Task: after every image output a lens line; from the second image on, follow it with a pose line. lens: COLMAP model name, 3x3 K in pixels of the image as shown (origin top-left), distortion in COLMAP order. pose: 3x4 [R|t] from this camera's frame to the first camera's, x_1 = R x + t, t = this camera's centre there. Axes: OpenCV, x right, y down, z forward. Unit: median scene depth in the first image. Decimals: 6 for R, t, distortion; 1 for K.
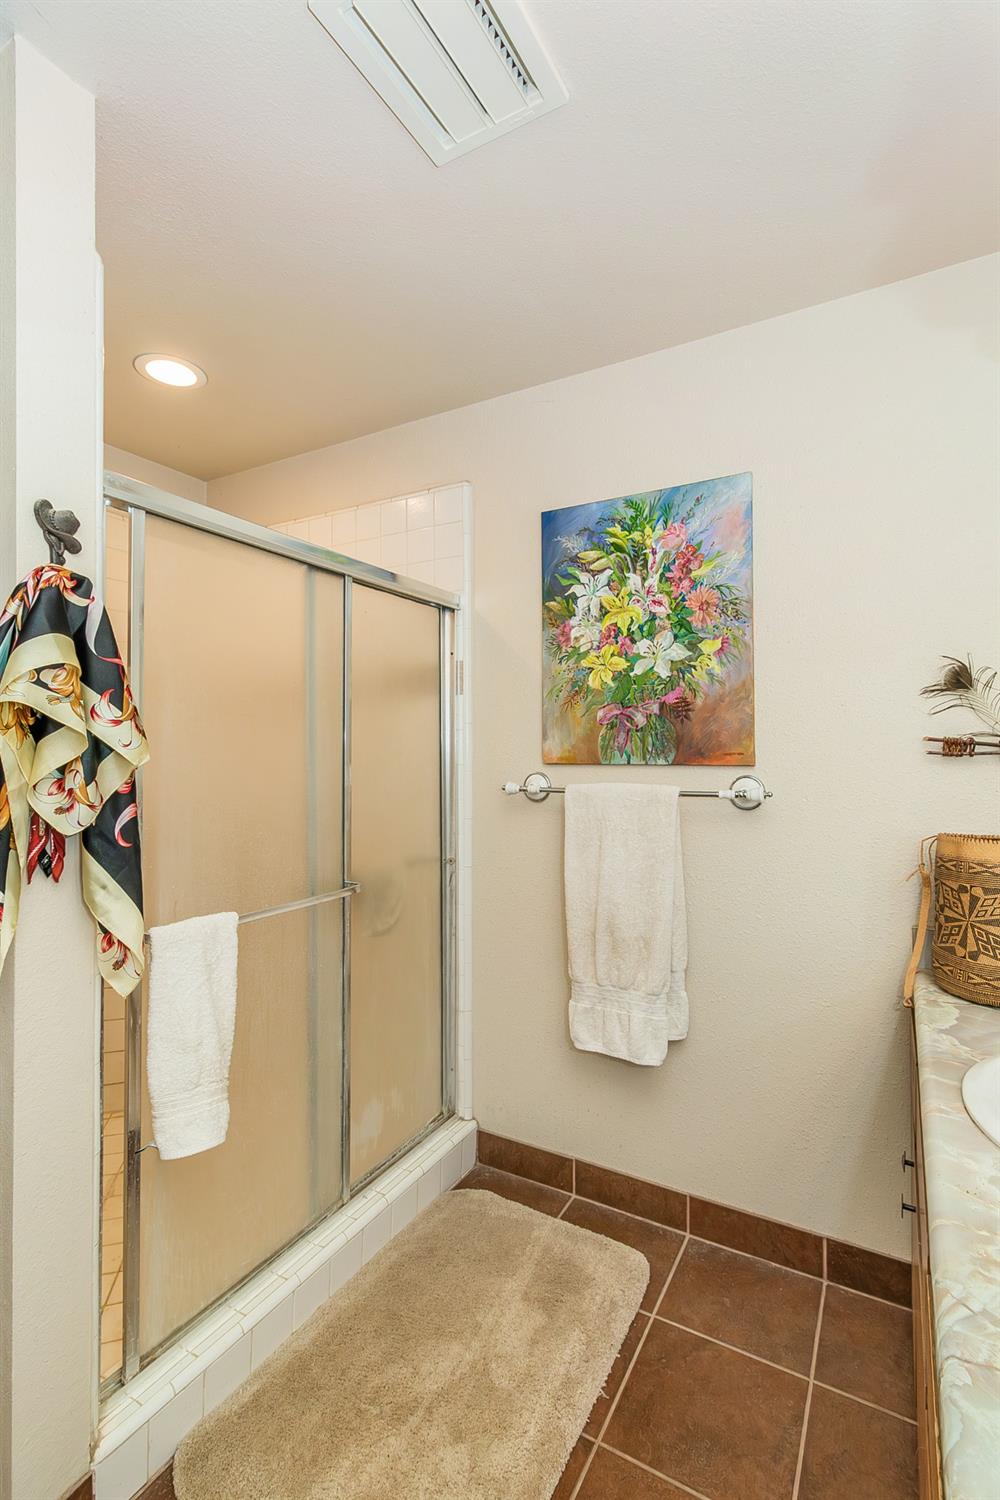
lens RADIAL K [[678.6, 0, 582.1], [0, 678.6, 736.5], [0, 0, 1]] dist [0.002340, 0.000264]
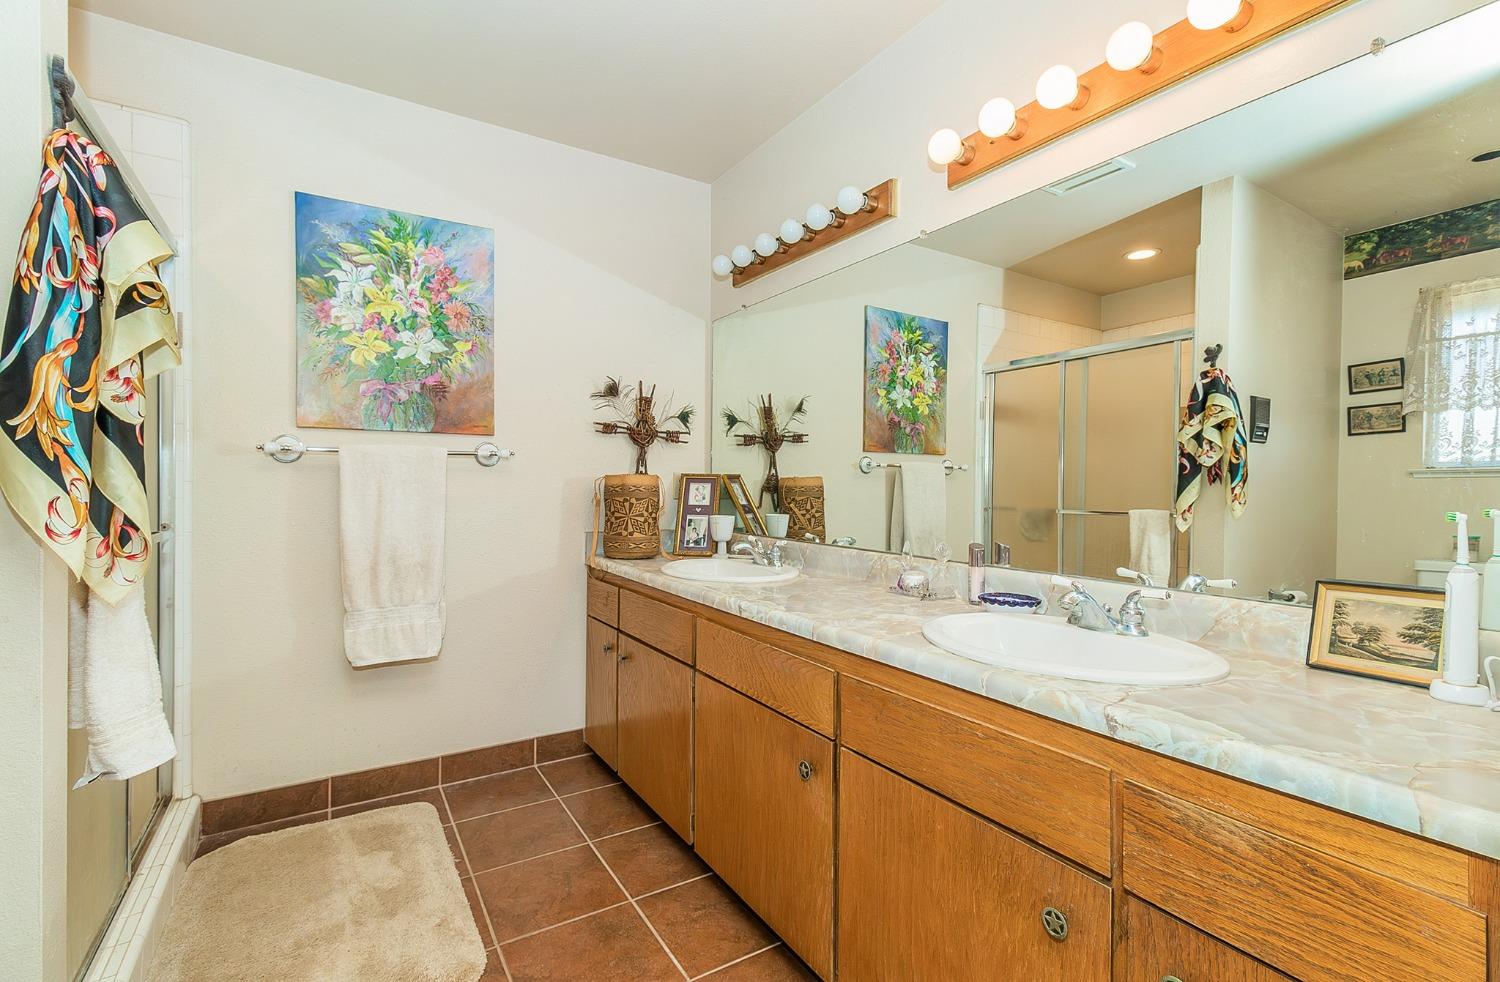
lens RADIAL K [[675.5, 0, 746.6], [0, 675.5, 494.0], [0, 0, 1]] dist [0.004252, -0.000754]
pose [[0.485170, -0.009190, 0.874371, -0.709822], [-0.010291, 0.999816, 0.016219, 0.132845], [-0.874359, -0.016867, 0.484986, -0.161013]]
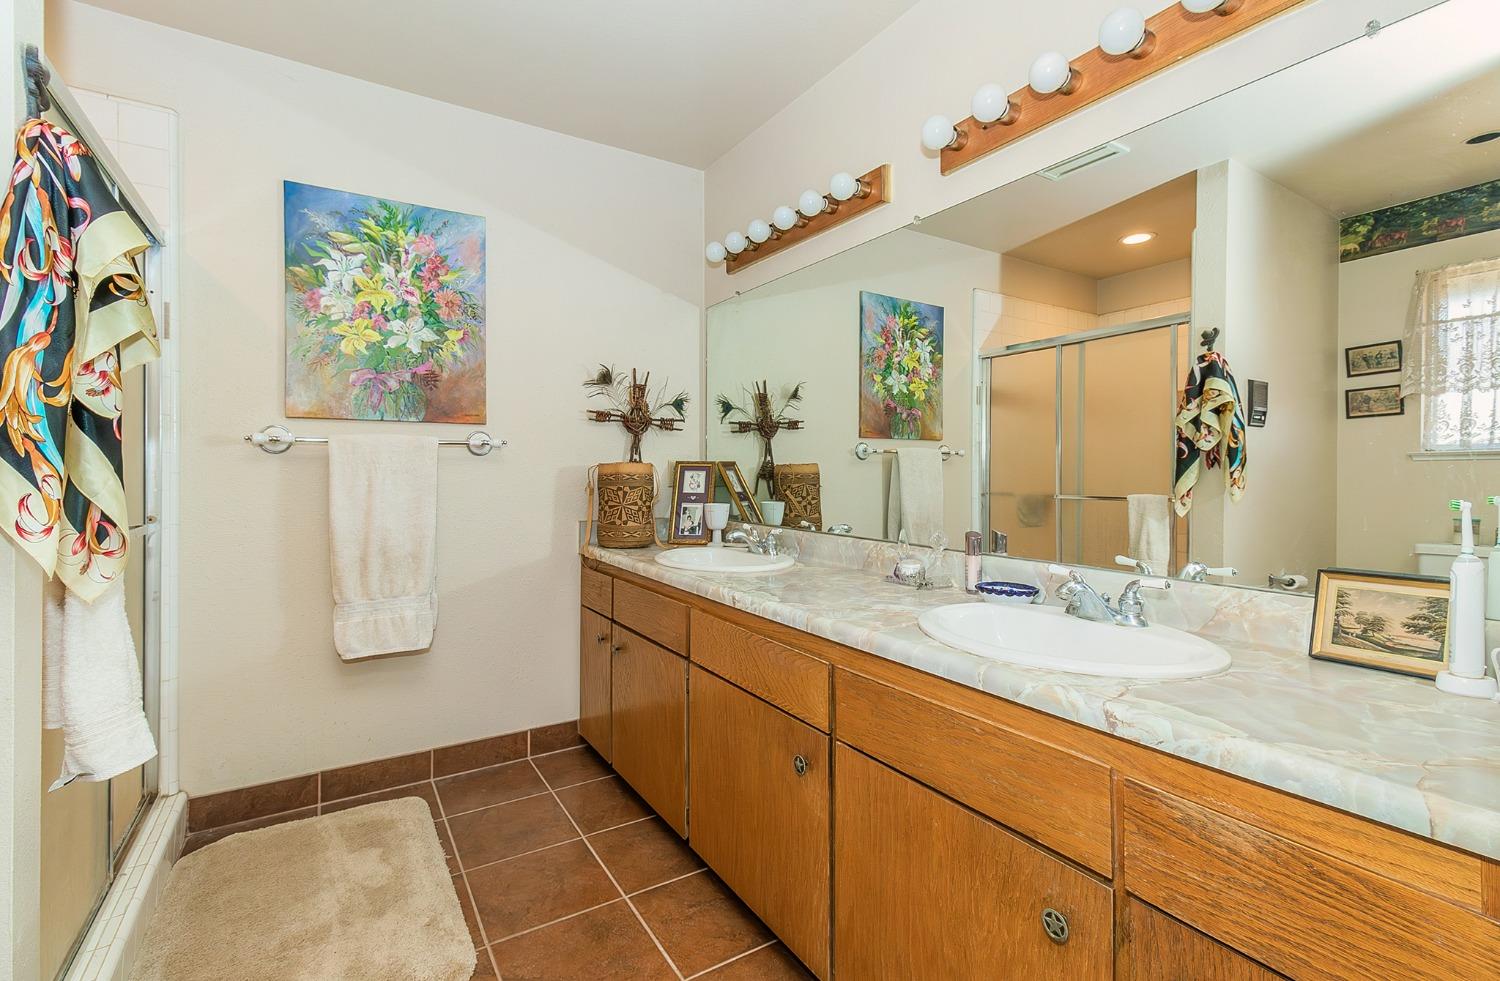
lens RADIAL K [[675.5, 0, 745.2], [0, 675.5, 473.3], [0, 0, 1]] dist [0.004252, -0.000754]
pose [[0.484825, -0.004541, 0.874600, -0.695148], [-0.004900, 0.999957, 0.007908, 0.126649], [-0.874598, -0.008120, 0.484781, -0.161573]]
